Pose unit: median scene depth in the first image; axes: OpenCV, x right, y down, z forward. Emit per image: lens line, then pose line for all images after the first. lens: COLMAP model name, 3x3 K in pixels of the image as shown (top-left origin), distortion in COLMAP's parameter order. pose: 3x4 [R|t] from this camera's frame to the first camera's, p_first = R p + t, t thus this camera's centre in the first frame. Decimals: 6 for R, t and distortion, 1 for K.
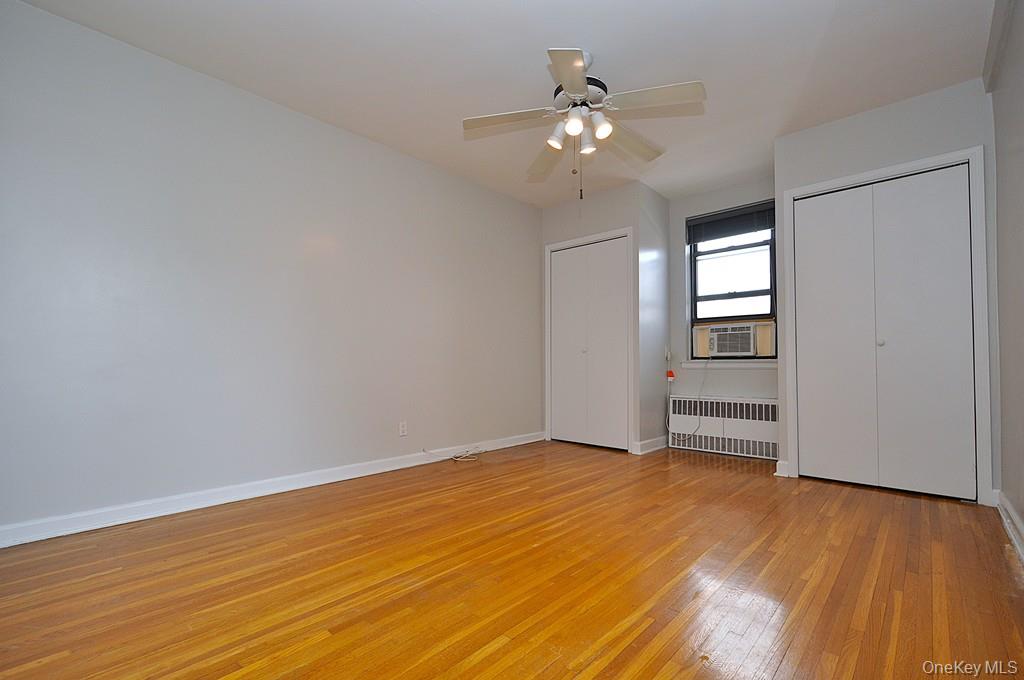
lens RADIAL K [[456.5, 0, 506.2], [0, 456.5, 354.2], [0, 0, 1]] dist [0.001078, -0.000380]
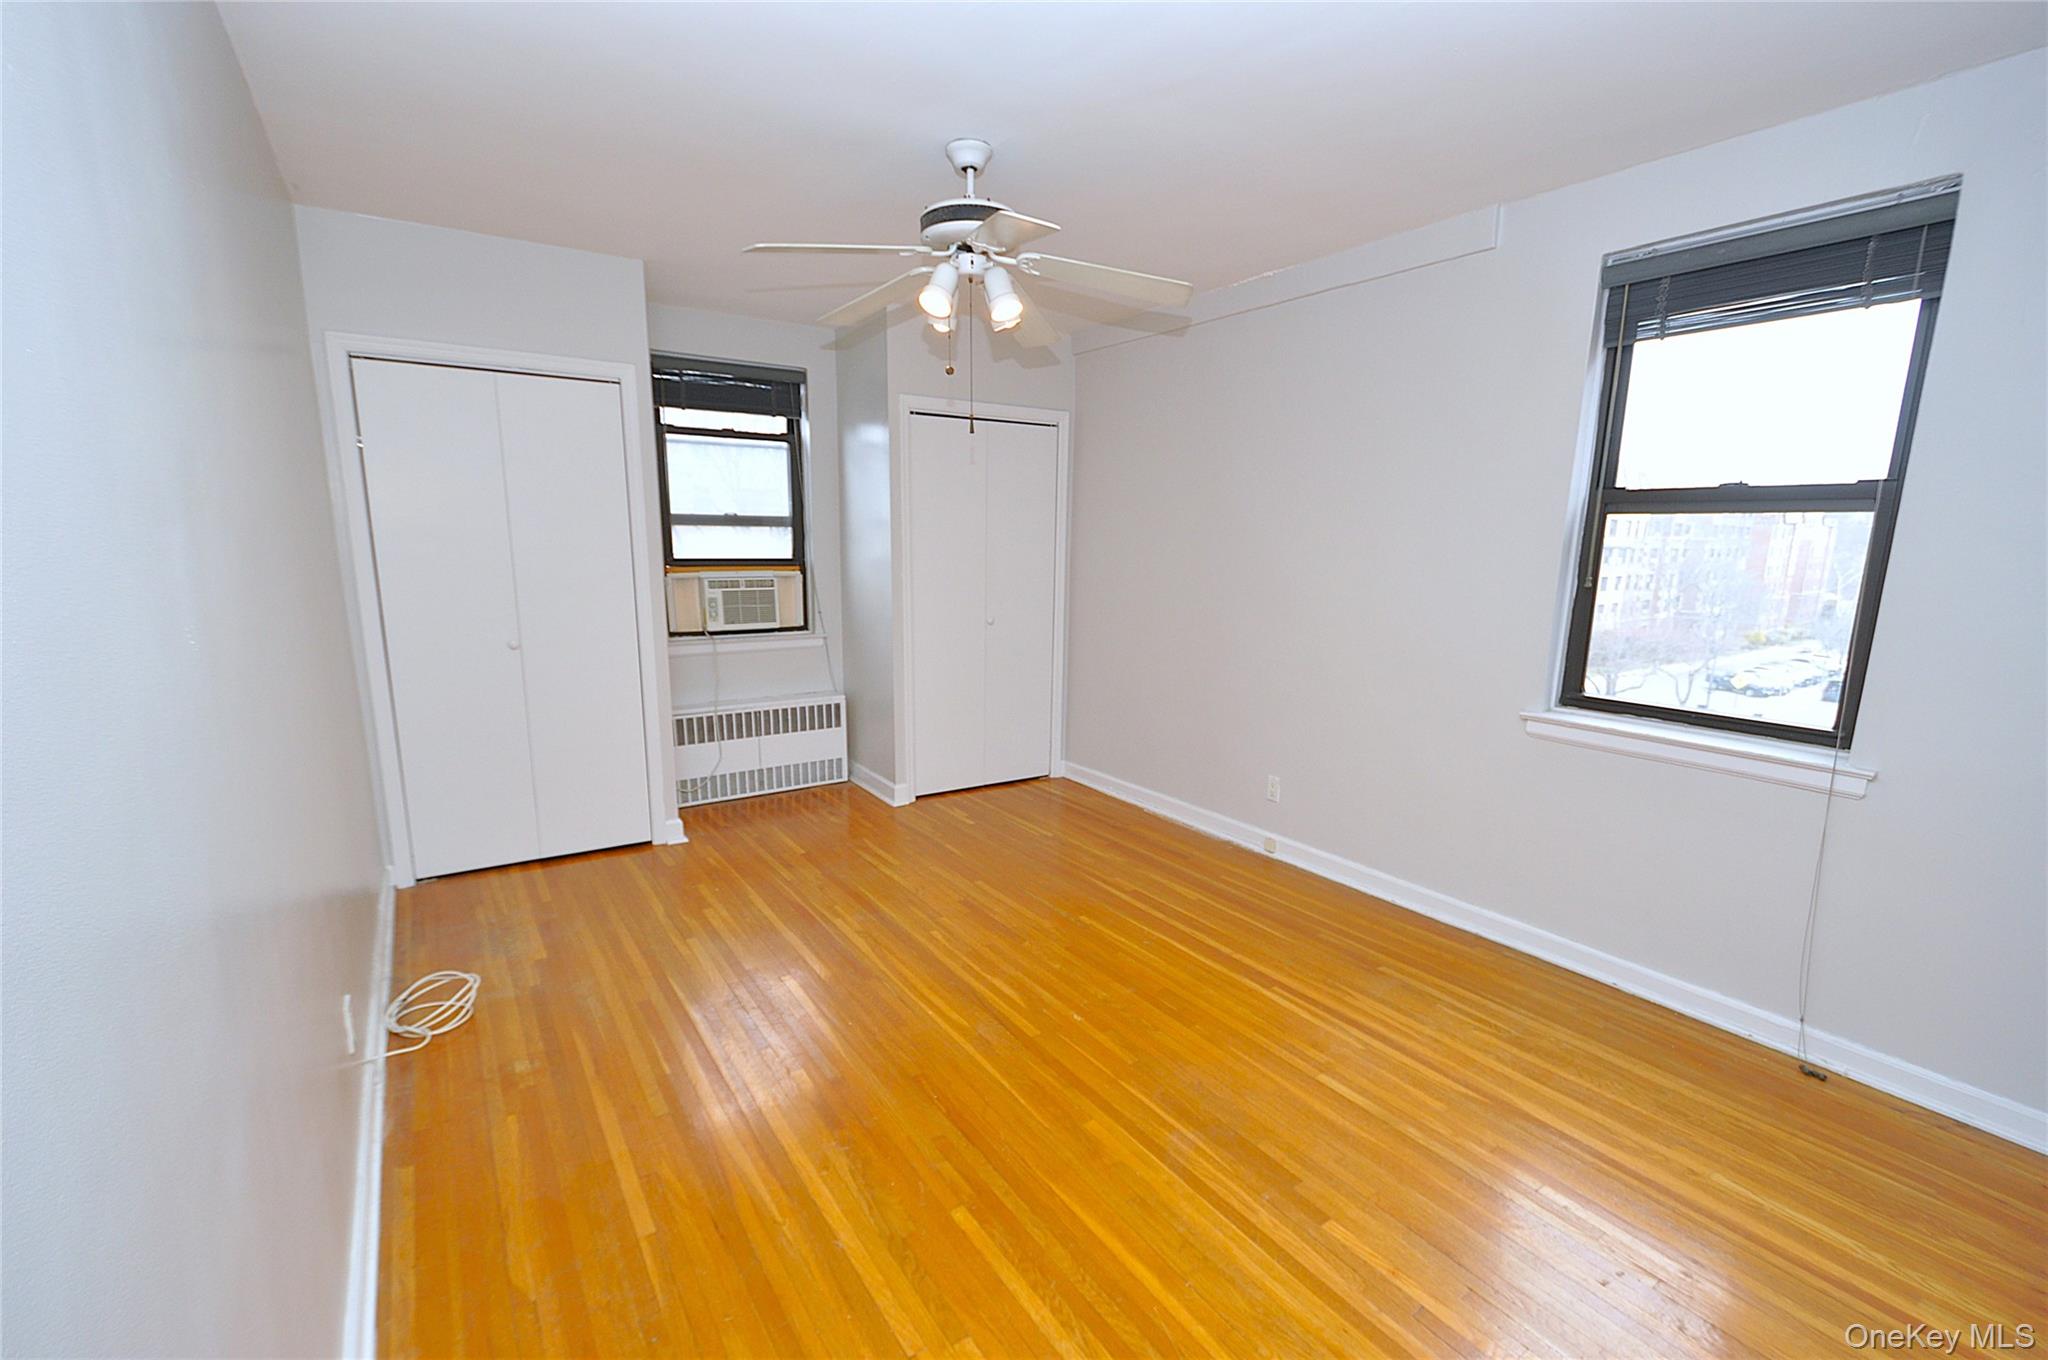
lens RADIAL K [[913.0, 0, 1012.4], [0, 913.0, 708.4], [0, 0, 1]] dist [0.001078, -0.000380]
pose [[0.212334, -0.188322, 0.958879, -0.593851], [-0.037502, 0.978961, 0.200571, -0.149338], [-0.976477, -0.078548, 0.200805, 0.441742]]
